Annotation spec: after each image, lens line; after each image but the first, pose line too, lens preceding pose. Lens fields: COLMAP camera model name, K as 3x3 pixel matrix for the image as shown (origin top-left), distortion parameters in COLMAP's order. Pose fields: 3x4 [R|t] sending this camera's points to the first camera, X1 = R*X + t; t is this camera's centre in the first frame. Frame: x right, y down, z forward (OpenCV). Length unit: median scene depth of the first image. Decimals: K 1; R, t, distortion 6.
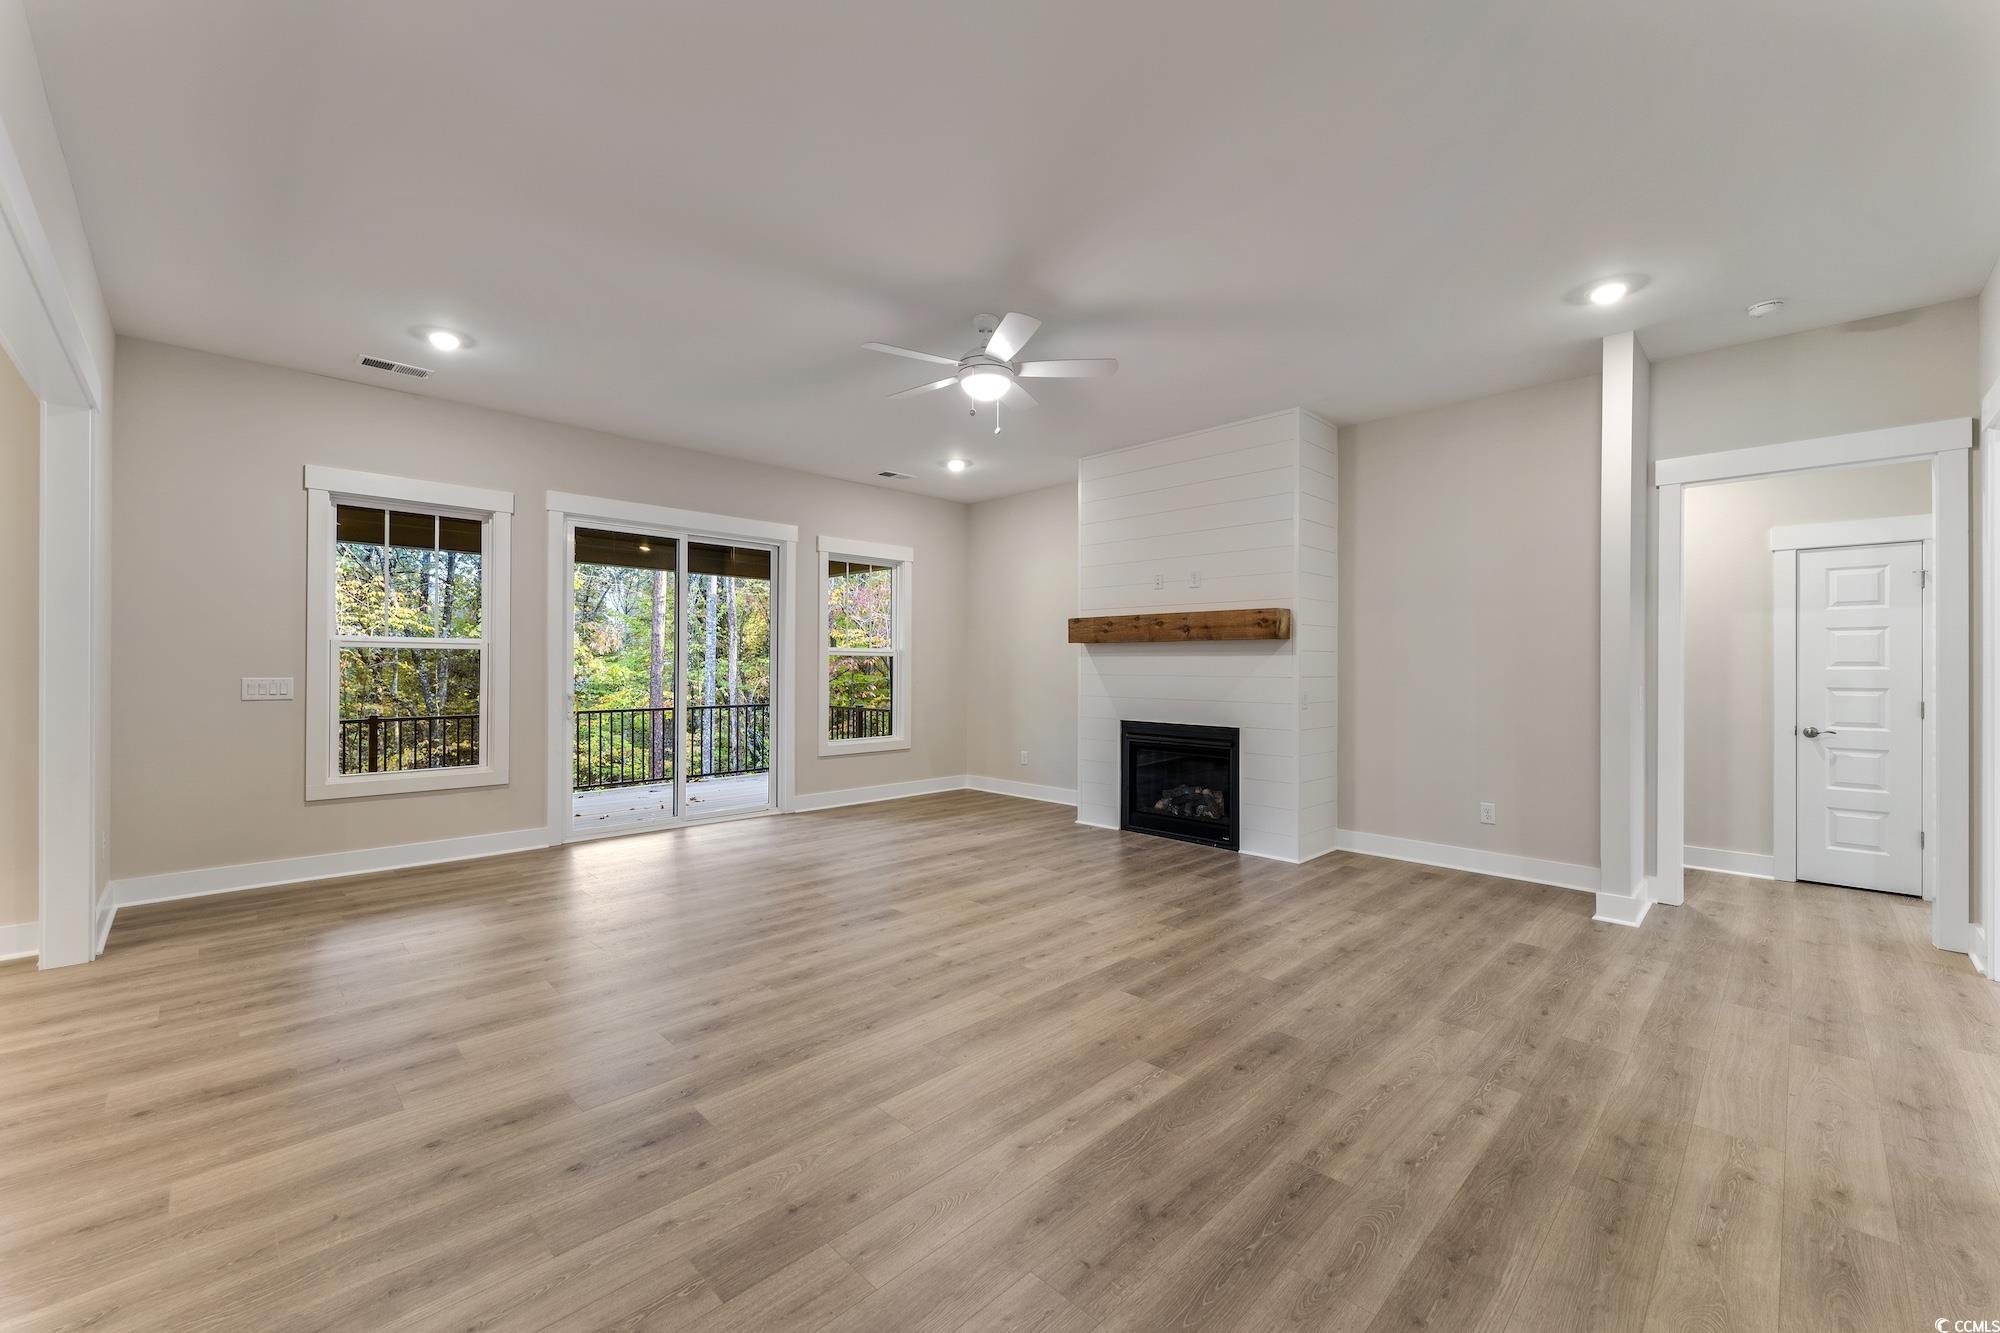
lens RADIAL K [[801.2, 0, 1002.8], [0, 801.2, 664.5], [0, 0, 1]] dist [0.003739, 0.000468]
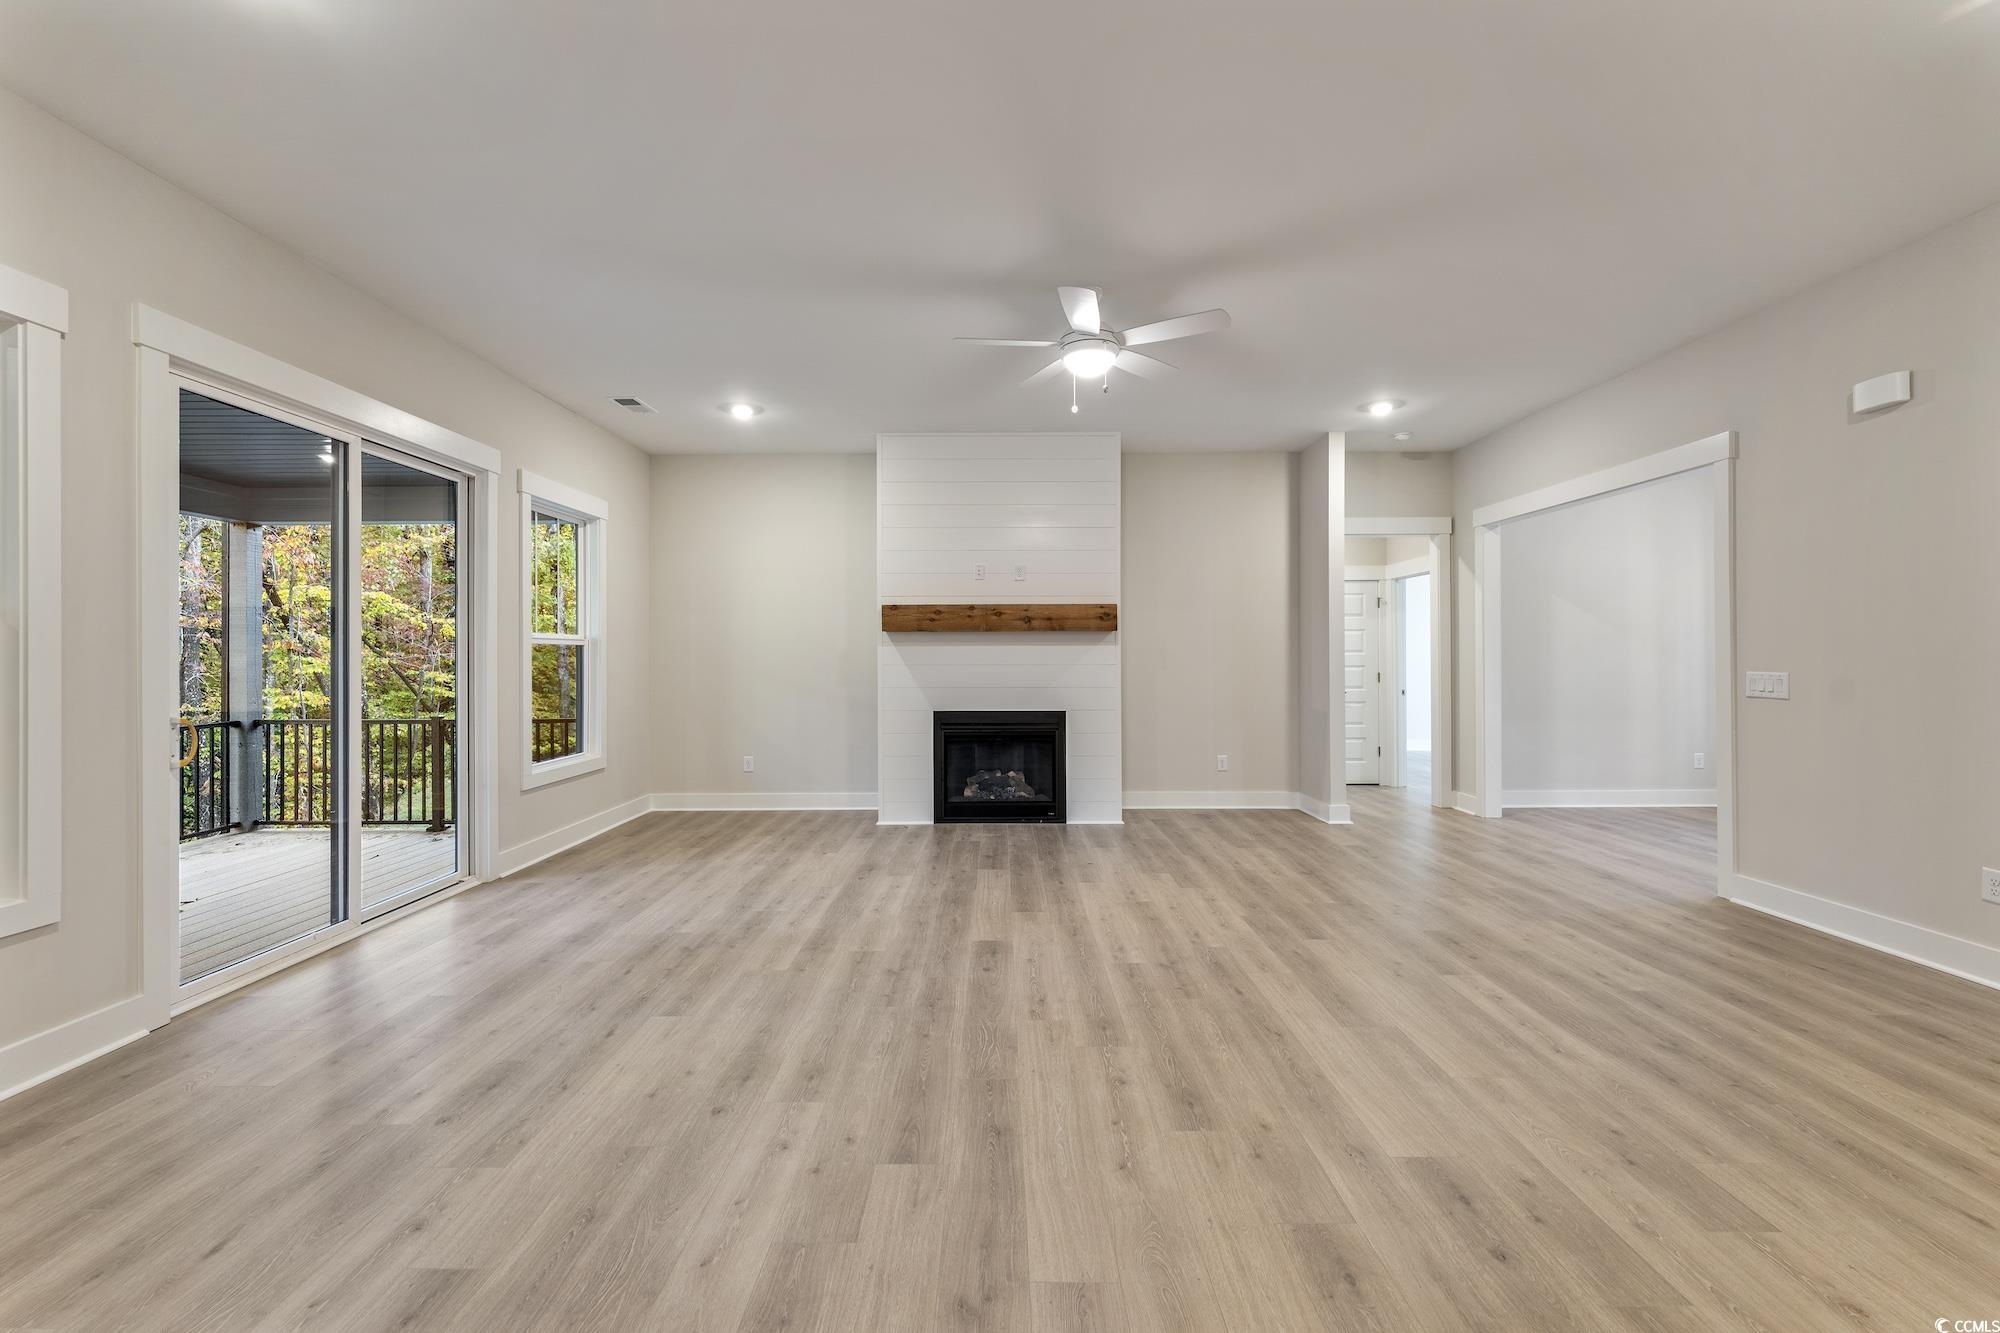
lens RADIAL K [[801.2, 0, 1005.0], [0, 801.2, 654.1], [0, 0, 1]] dist [0.003739, 0.000468]
pose [[0.703356, -0.006012, 0.710812, -0.584577], [0.005708, 0.999980, 0.002809, -0.003028], [-0.710815, 0.002081, 0.703376, 0.304243]]
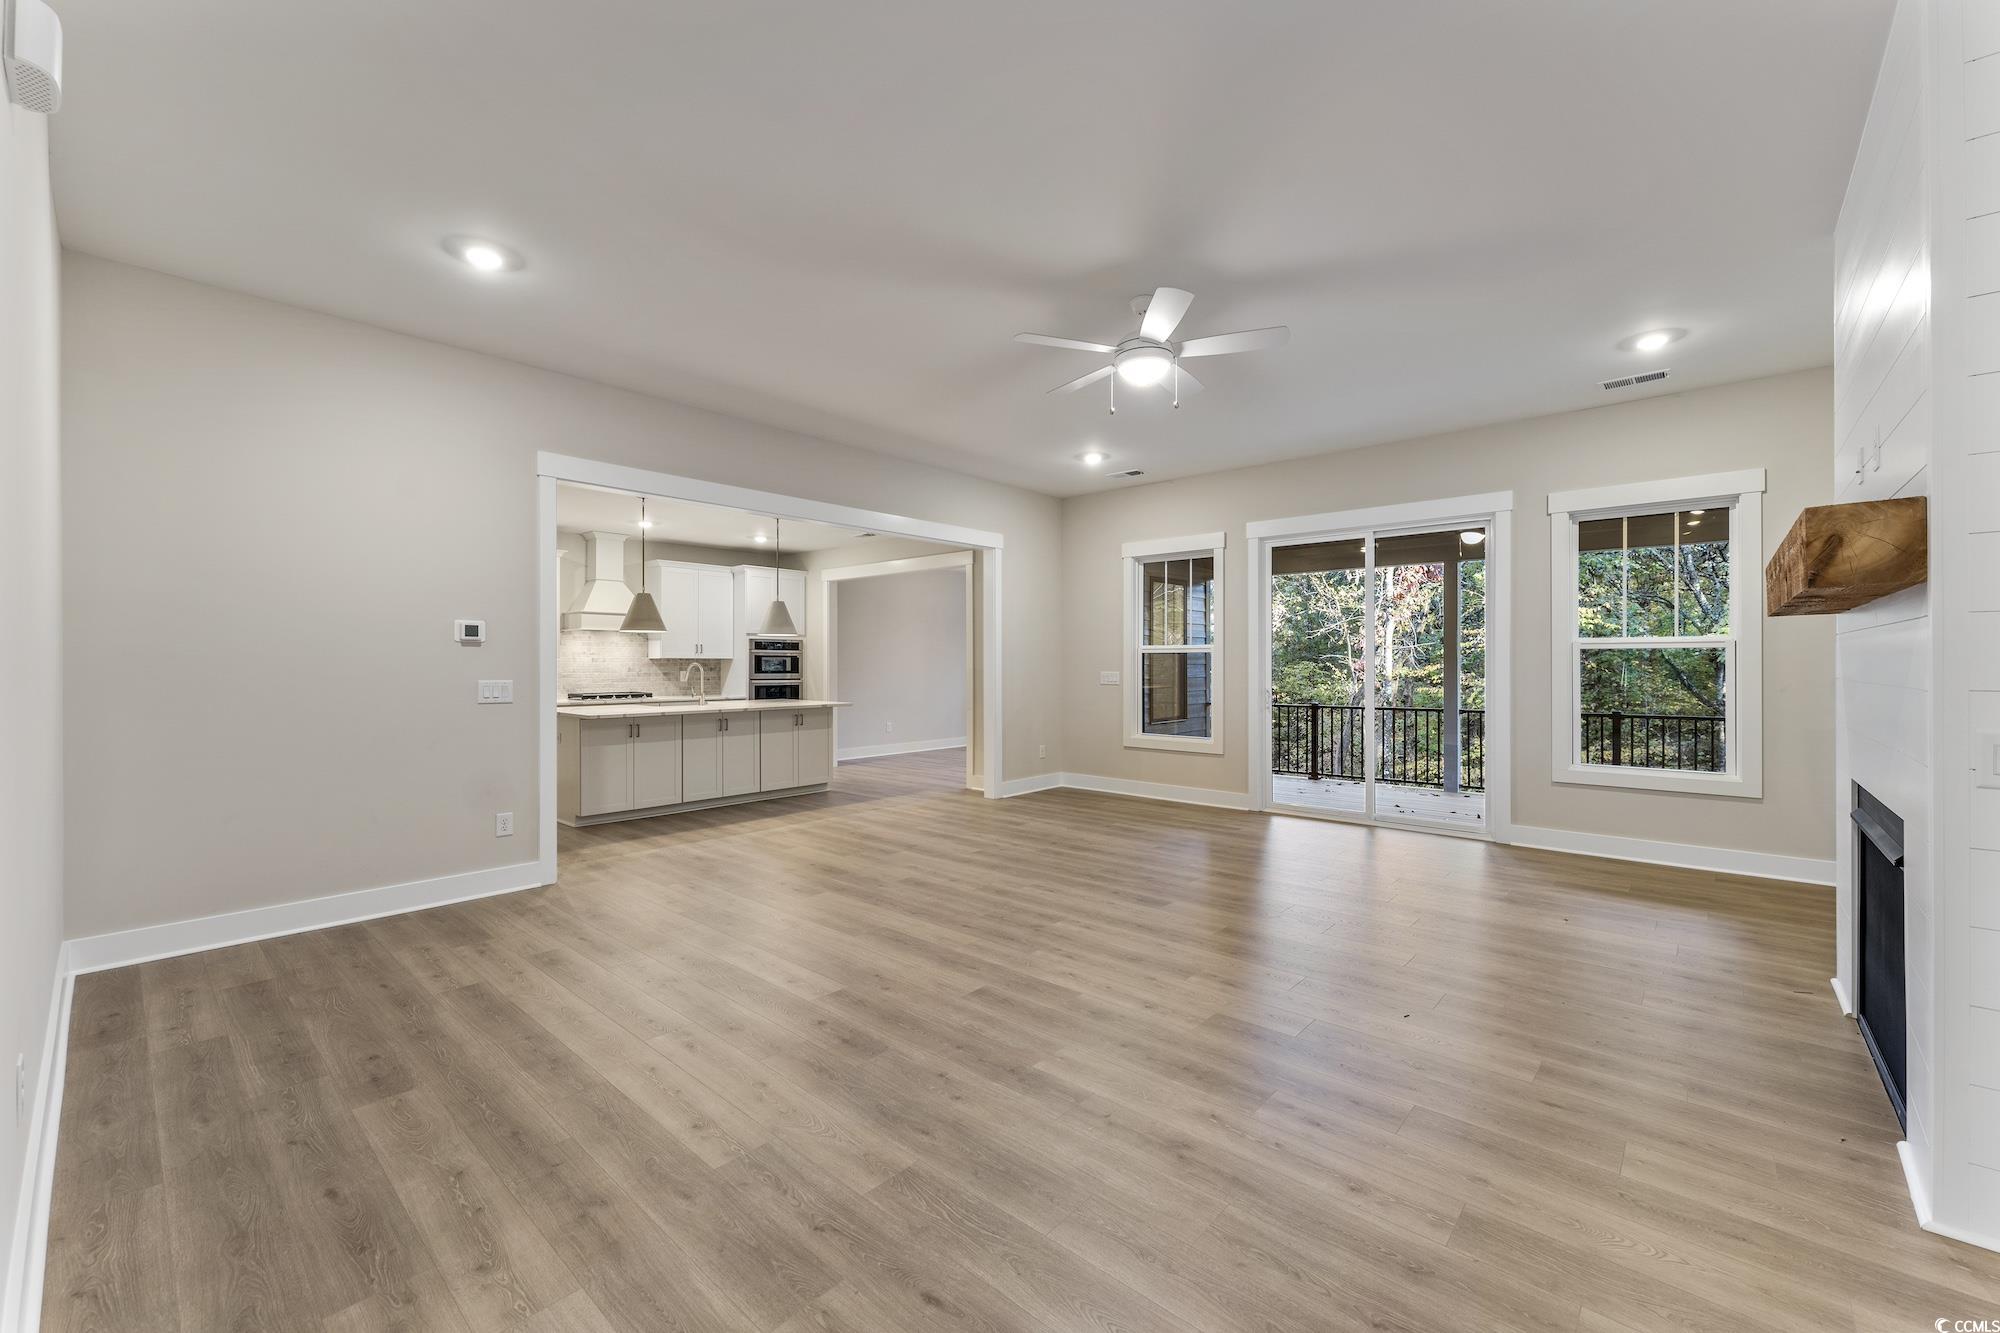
lens RADIAL K [[801.2, 0, 997.2], [0, 801.2, 668.6], [0, 0, 1]] dist [0.003739, 0.000468]
pose [[0.052173, 0.002475, -0.998635, 0.702280], [0.004746, 0.999985, 0.002726, 0.003196], [0.998627, -0.004881, 0.052161, 0.586511]]
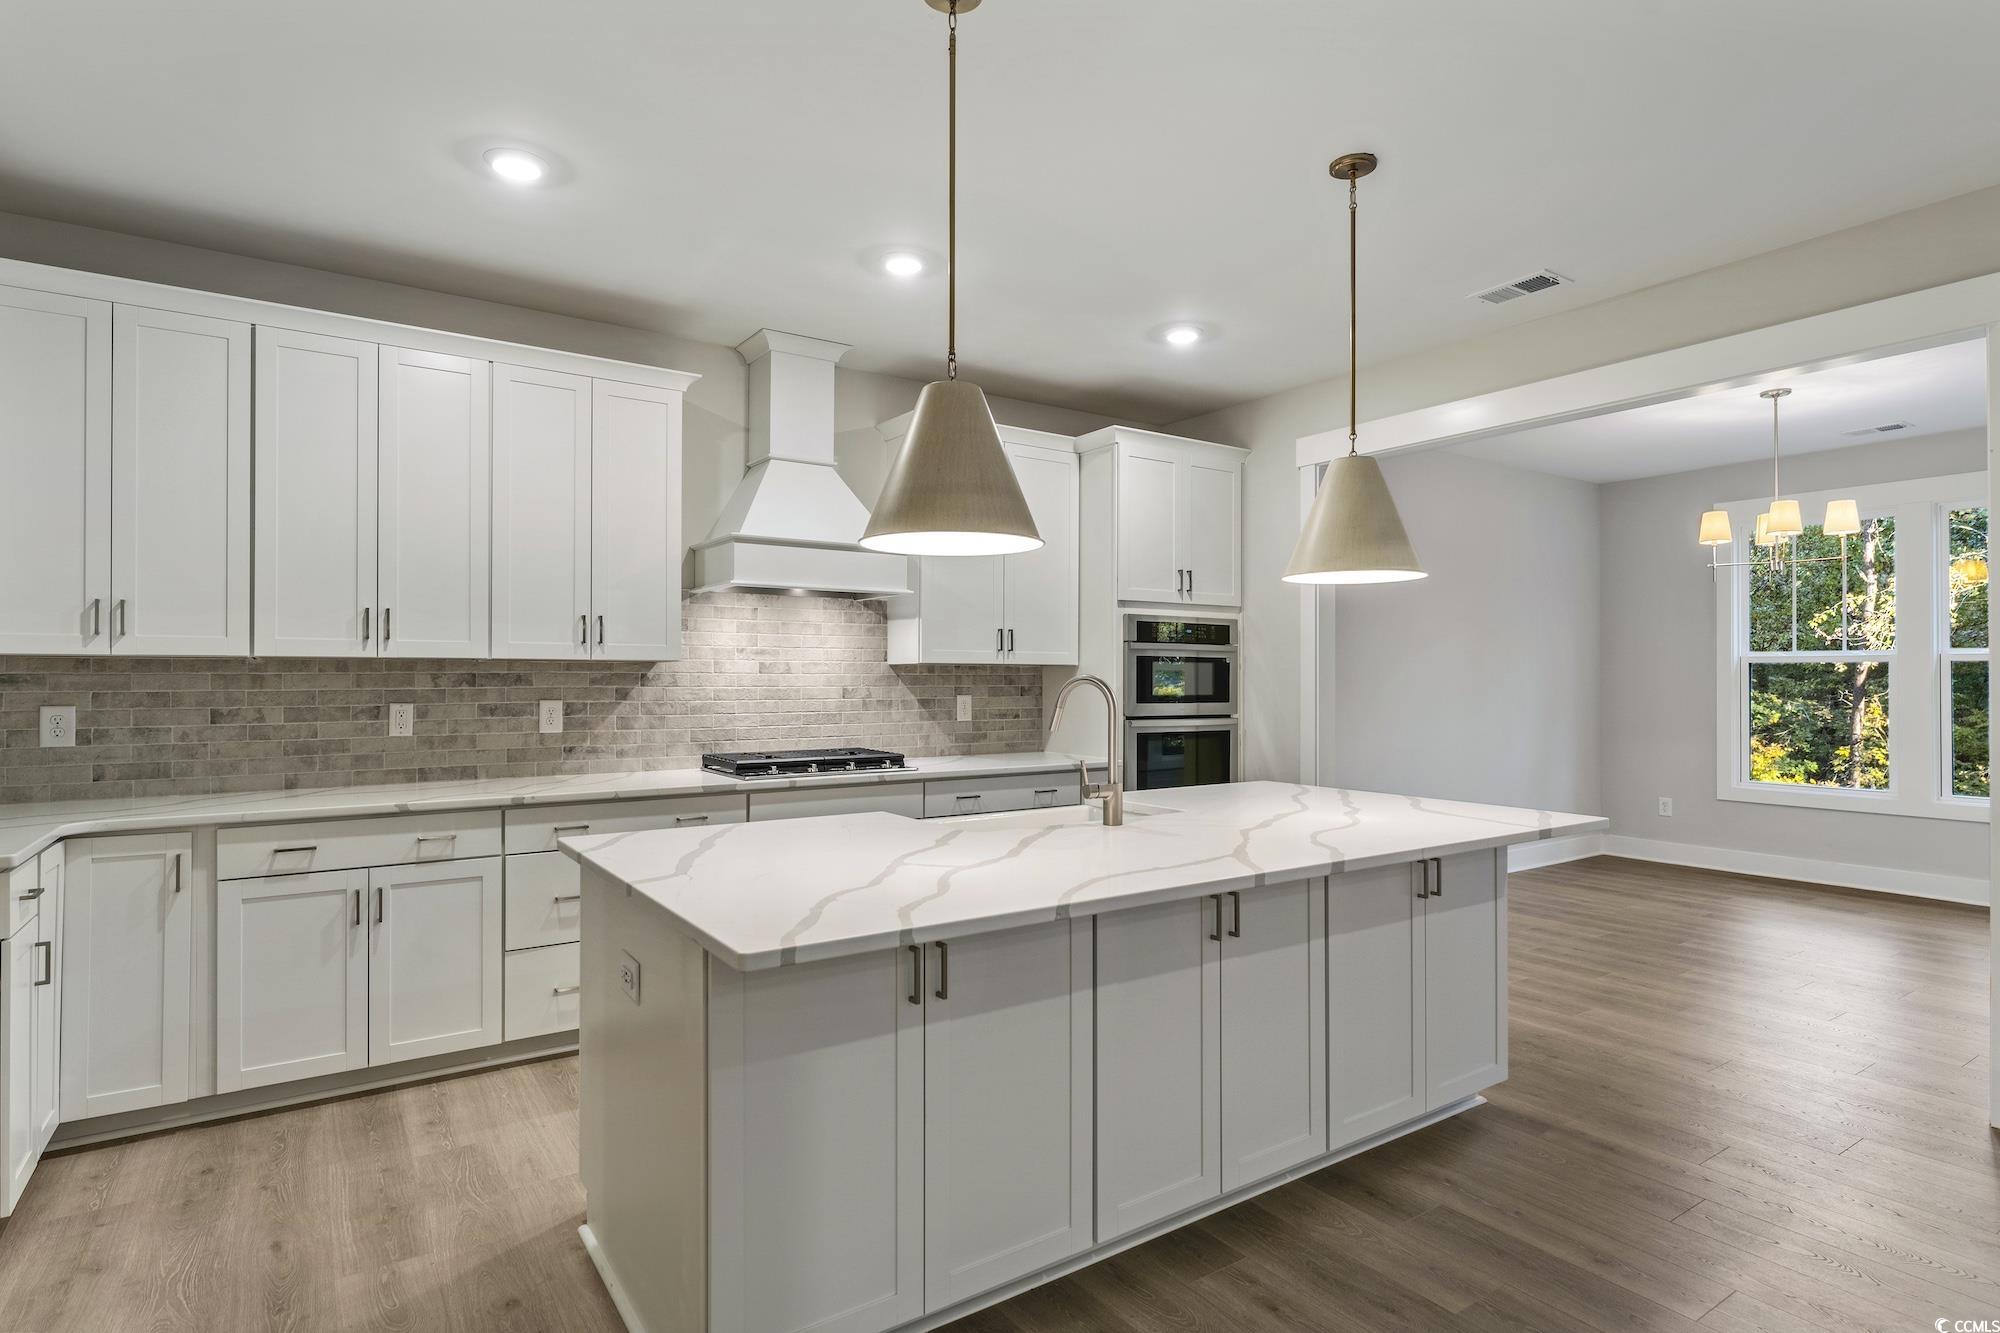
lens RADIAL K [[1035.9, 0, 1006.8], [0, 1035.9, 675.2], [0, 0, 1]] dist [-0.006033, -0.001337]
pose [[-0.179394, -0.005100, -0.983764, -0.220679], [0.002750, 0.999980, -0.005685, -0.003040], [0.983773, -0.003725, -0.179377, 0.178786]]
